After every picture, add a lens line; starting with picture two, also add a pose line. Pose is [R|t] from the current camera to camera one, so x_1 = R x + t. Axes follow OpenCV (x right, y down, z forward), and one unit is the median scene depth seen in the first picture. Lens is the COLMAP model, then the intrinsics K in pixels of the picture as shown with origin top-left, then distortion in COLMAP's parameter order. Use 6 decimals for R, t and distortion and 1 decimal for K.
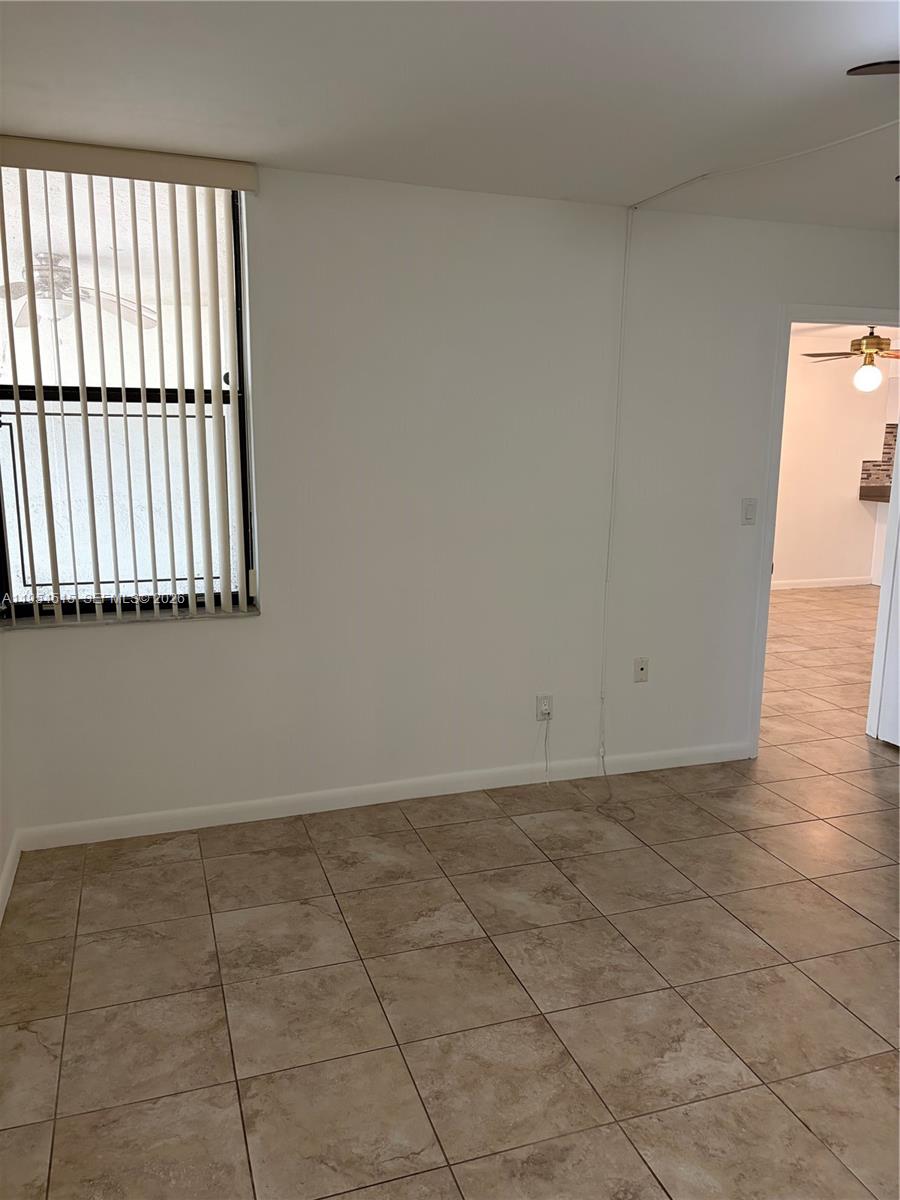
lens RADIAL K [[901.3, 0, 458.1], [0, 901.3, 592.5], [0, 0, 1]] dist [0.032489, -0.032319]
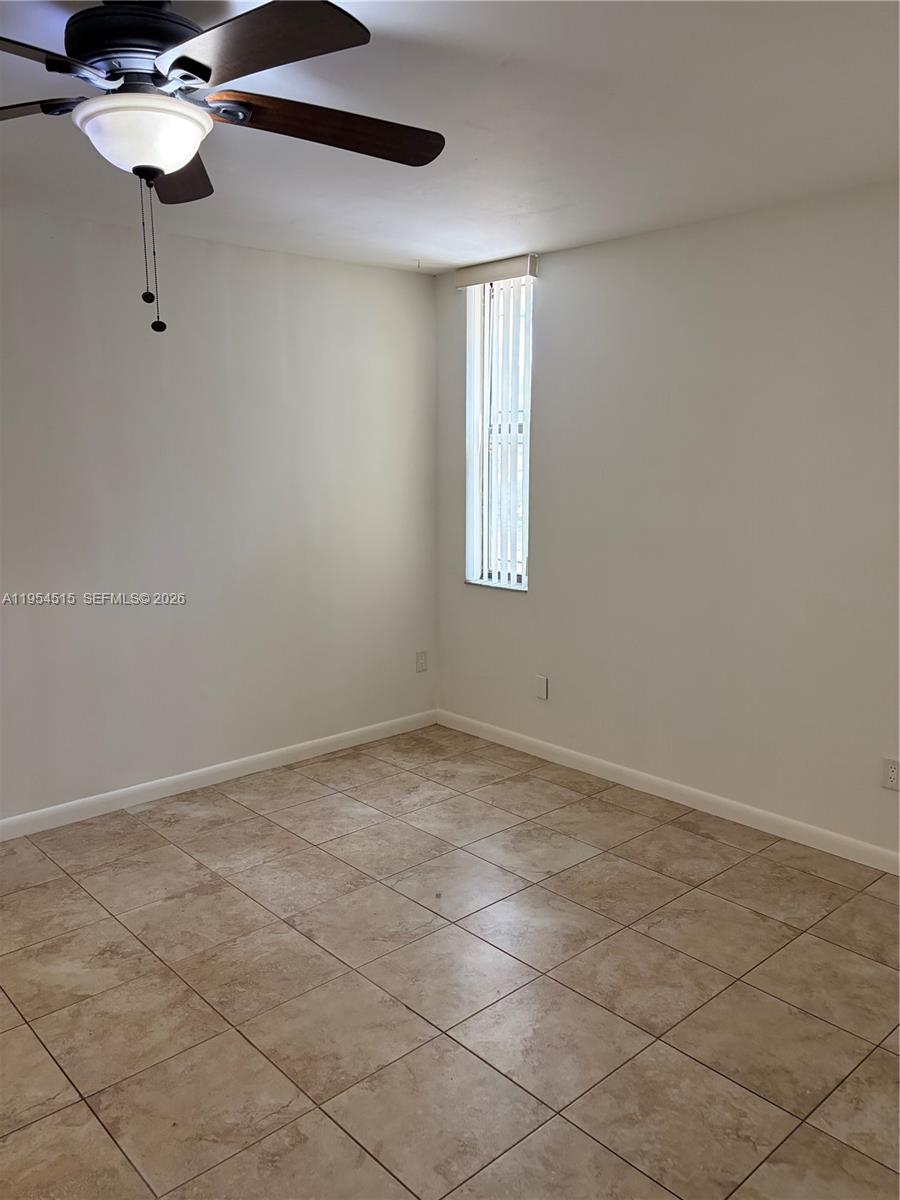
lens RADIAL K [[901.3, 0, 442.6], [0, 901.3, 600.8], [0, 0, 1]] dist [0.032489, -0.032319]
pose [[-0.922490, 0.056883, -0.381808, 0.727253], [-0.073446, 0.945152, 0.318266, -0.312256], [0.378971, 0.321639, -0.867715, 1.779943]]
